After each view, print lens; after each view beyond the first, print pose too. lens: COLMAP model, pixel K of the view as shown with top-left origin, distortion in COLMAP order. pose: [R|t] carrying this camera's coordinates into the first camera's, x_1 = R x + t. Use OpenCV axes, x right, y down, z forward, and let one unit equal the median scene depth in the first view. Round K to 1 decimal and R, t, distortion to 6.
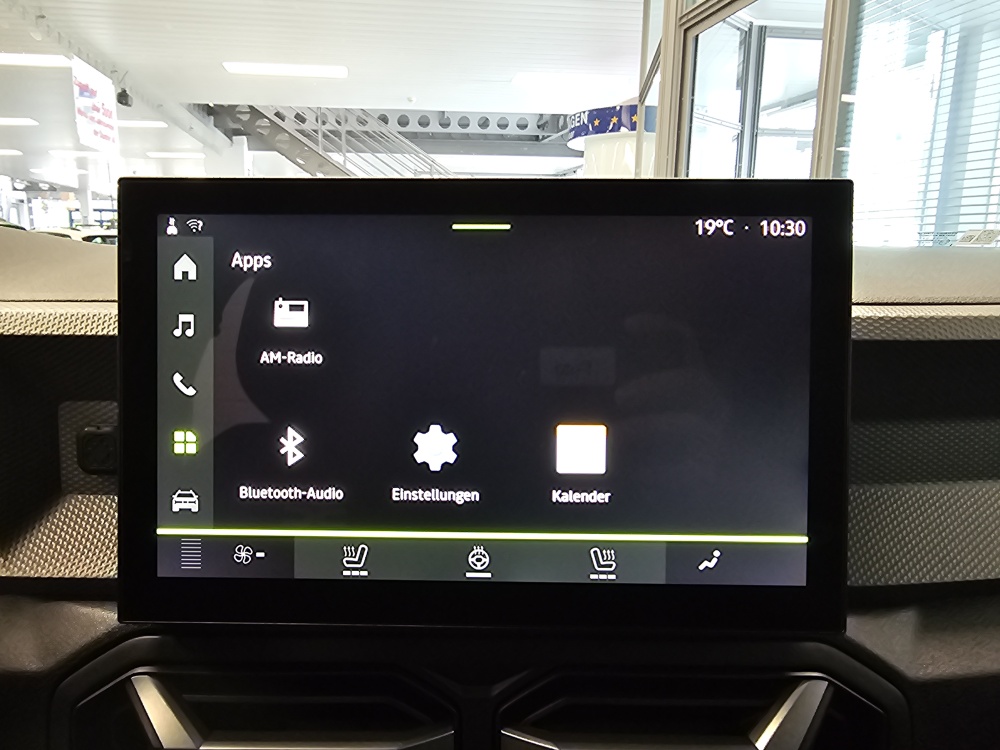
lens RADIAL K [[676.7, 0, 451.9], [0, 676.7, 377.8], [0, 0, 1]] dist [-0.001494, 0.001798]
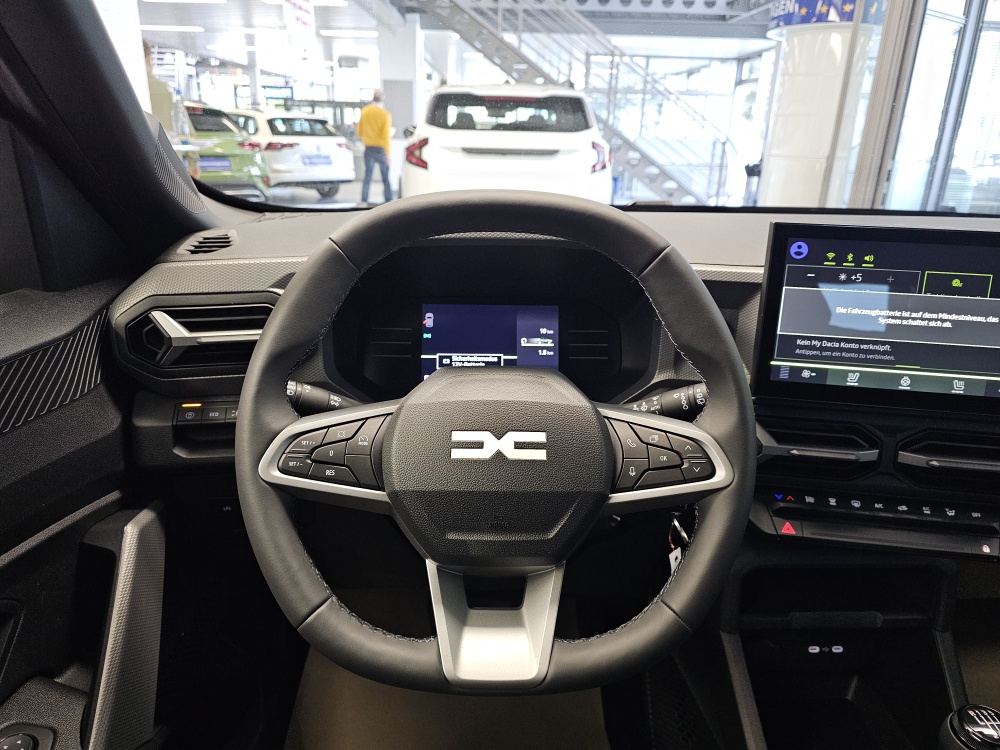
lens RADIAL K [[679.3, 0, 500.0], [0, 679.3, 375.0], [0, 0, 1]] dist [0.056203, -0.069437]
pose [[0.989670, 0.066371, -0.127077, -1.008918], [-0.045930, 0.986448, 0.157513, -0.080474], [0.135809, -0.150049, 0.979307, -1.523850]]
